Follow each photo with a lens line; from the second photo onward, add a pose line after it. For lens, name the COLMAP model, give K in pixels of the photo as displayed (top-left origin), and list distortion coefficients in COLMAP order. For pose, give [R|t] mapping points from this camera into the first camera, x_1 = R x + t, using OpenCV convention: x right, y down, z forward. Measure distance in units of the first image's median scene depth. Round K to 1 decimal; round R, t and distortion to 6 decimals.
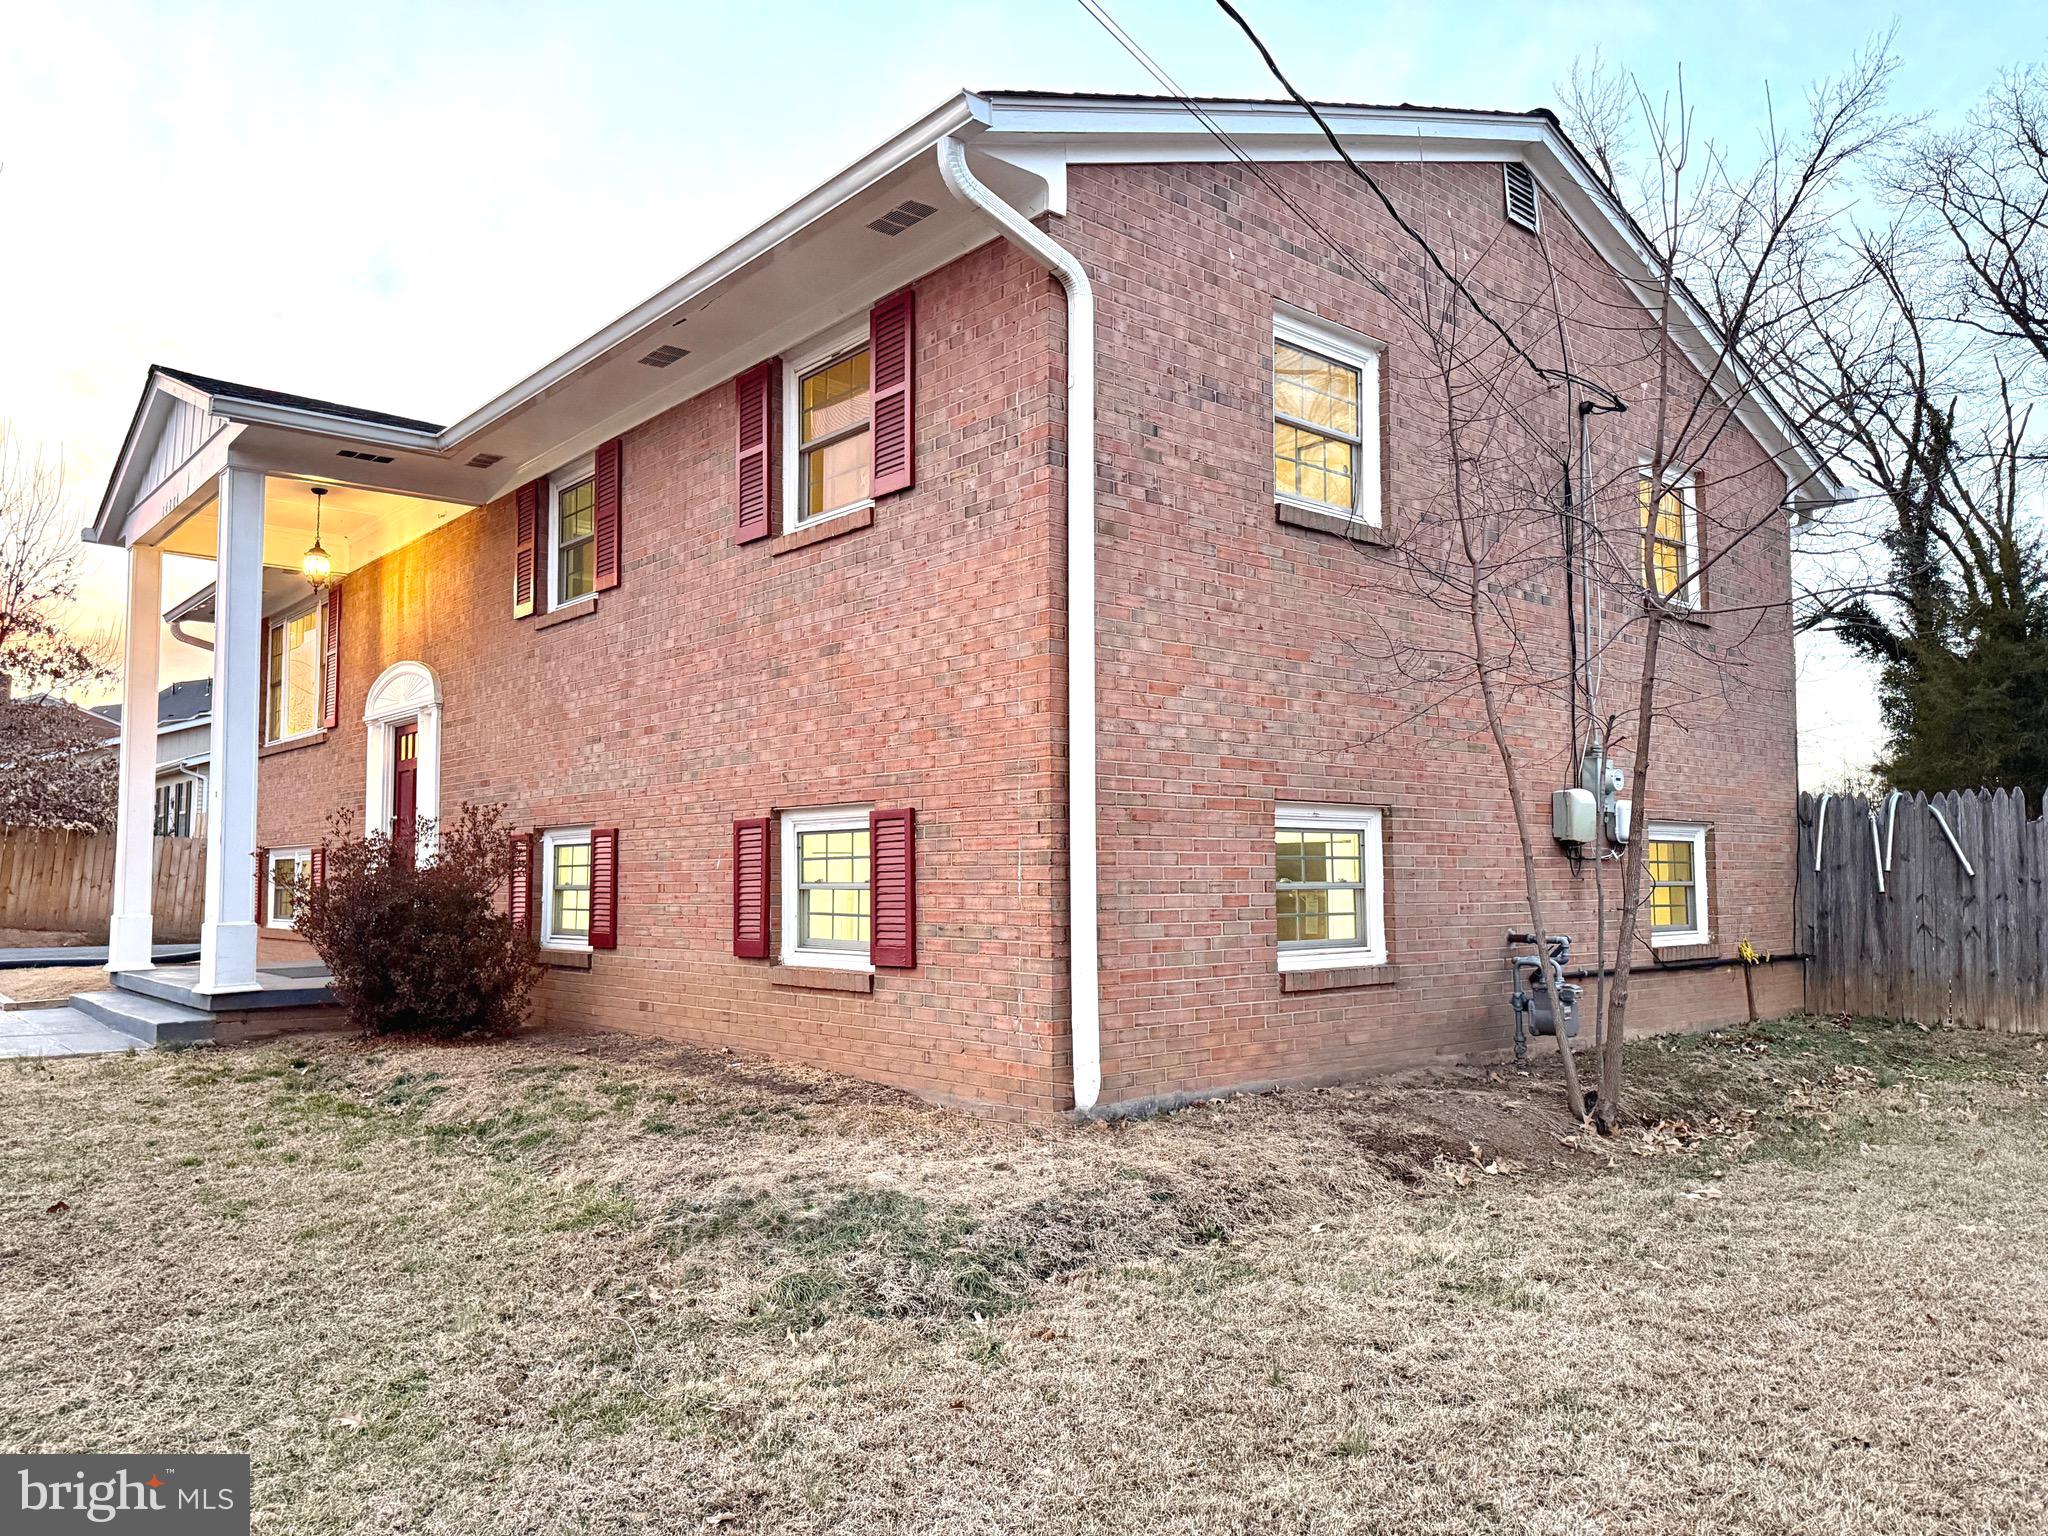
lens RADIAL K [[1459.1, 0, 1024.0], [0, 1459.1, 768.0], [0, 0, 1]] dist [0.002331, -0.001914]
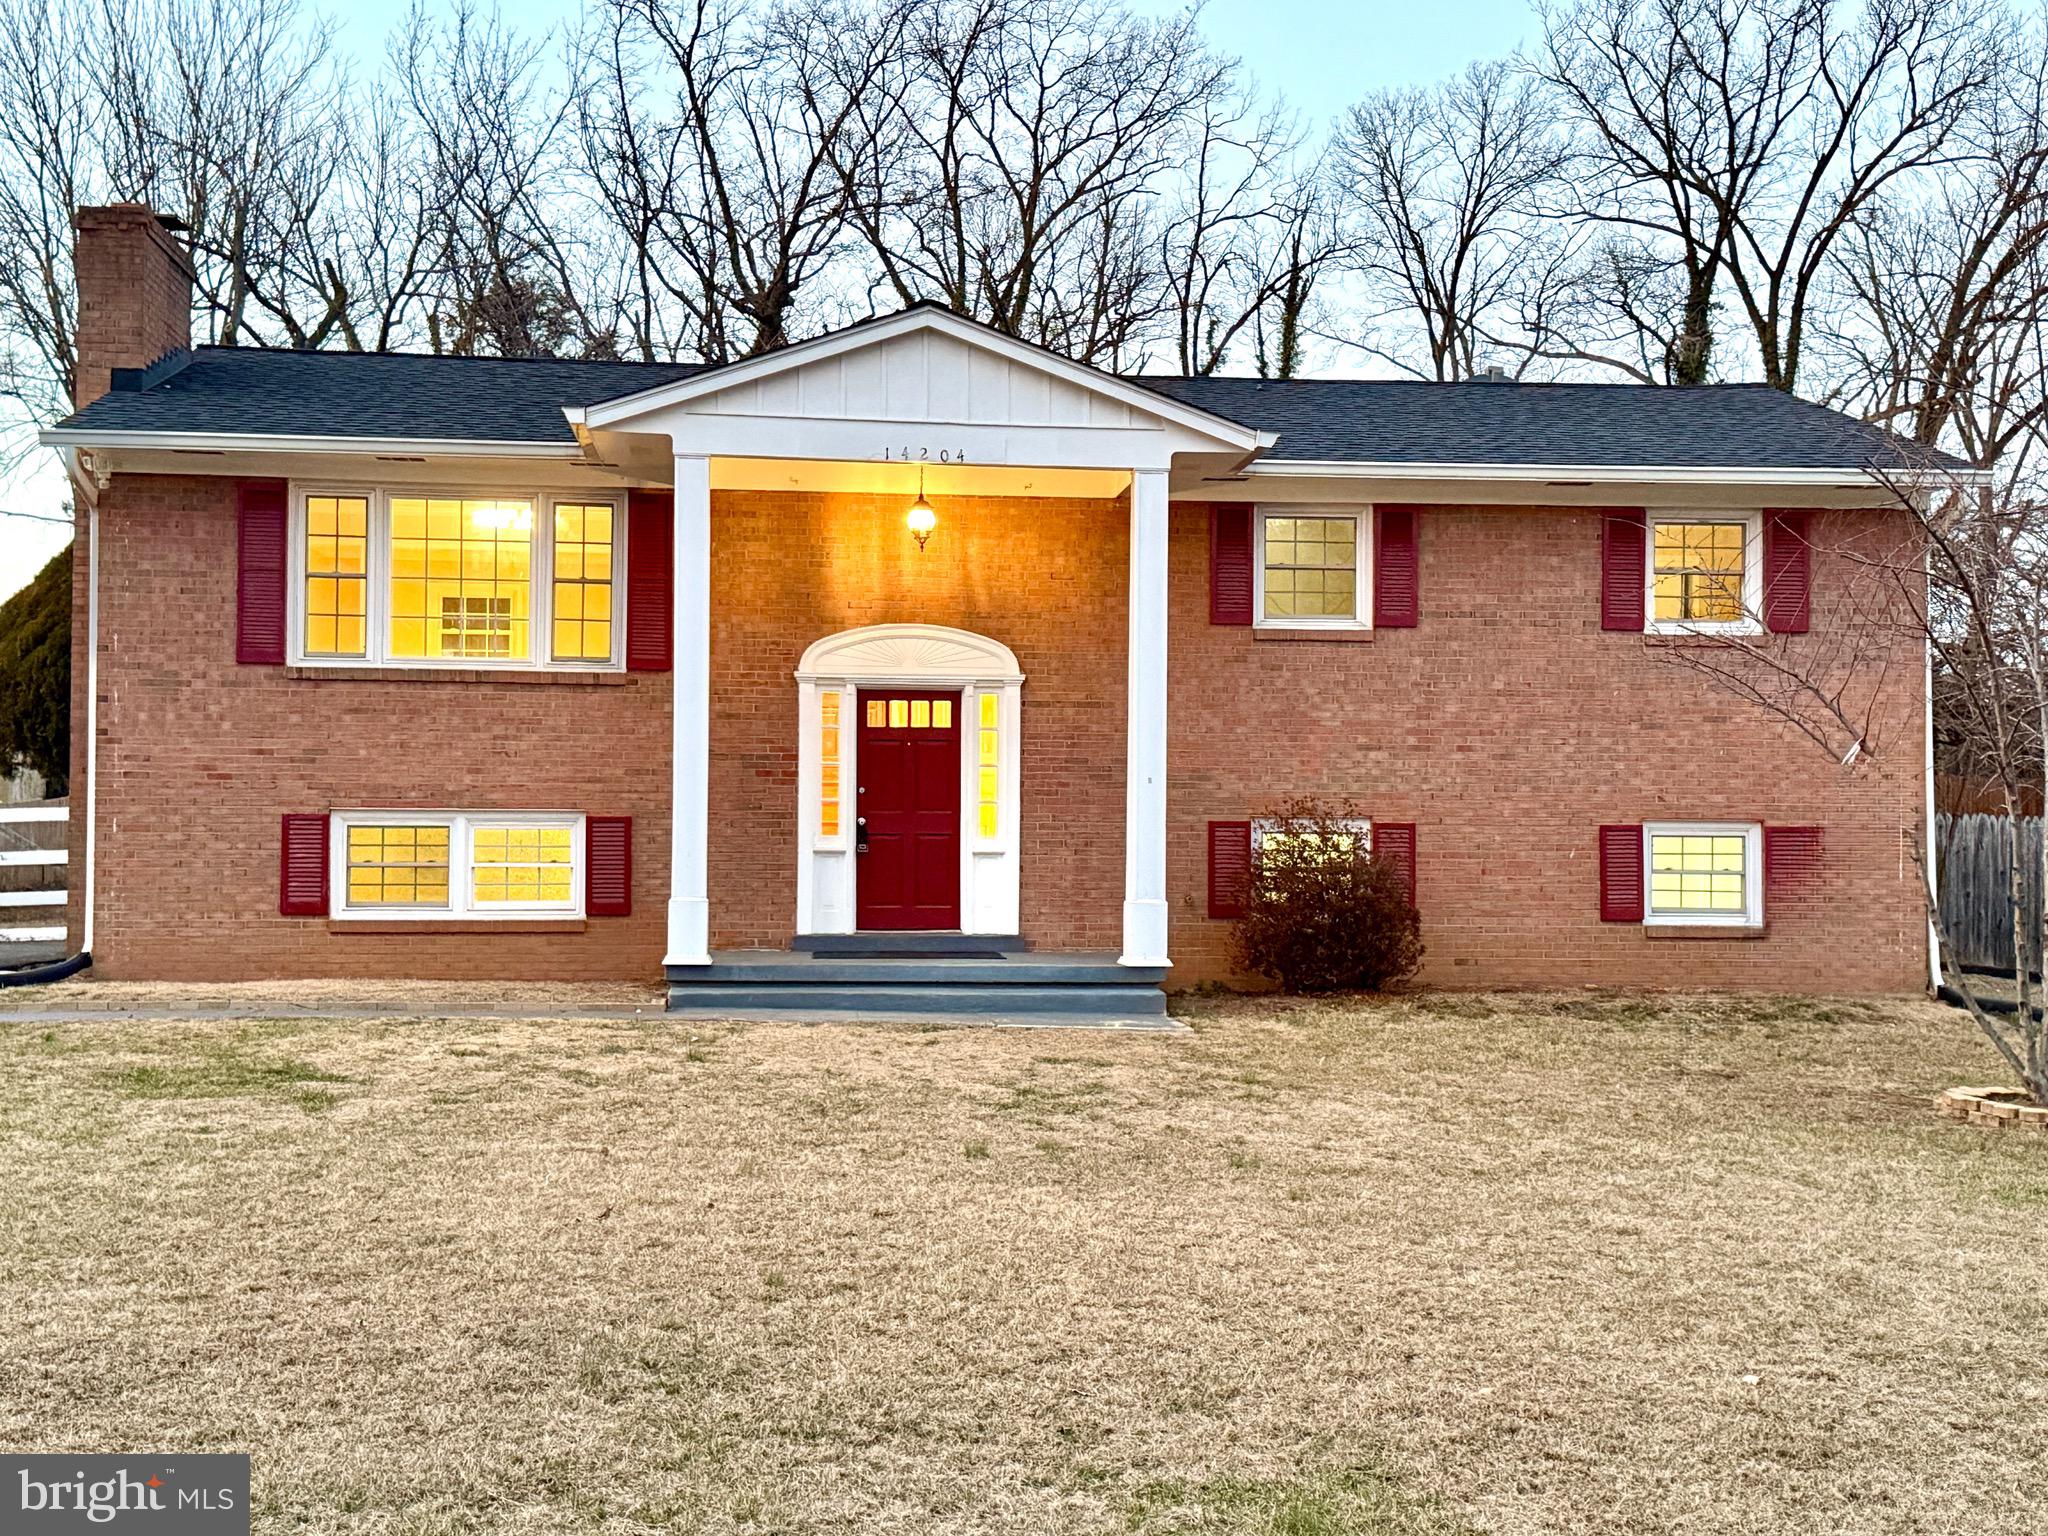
lens RADIAL K [[2487.8, 0, 1024.0], [0, 2487.8, 768.0], [0, 0, 1]] dist [0.292880, 0.008340]
pose [[0.592543, 0.043015, 0.804390, -2.354997], [-0.071823, 0.997417, -0.000429, 0.020792], [-0.802331, -0.057520, 0.594102, -0.005873]]
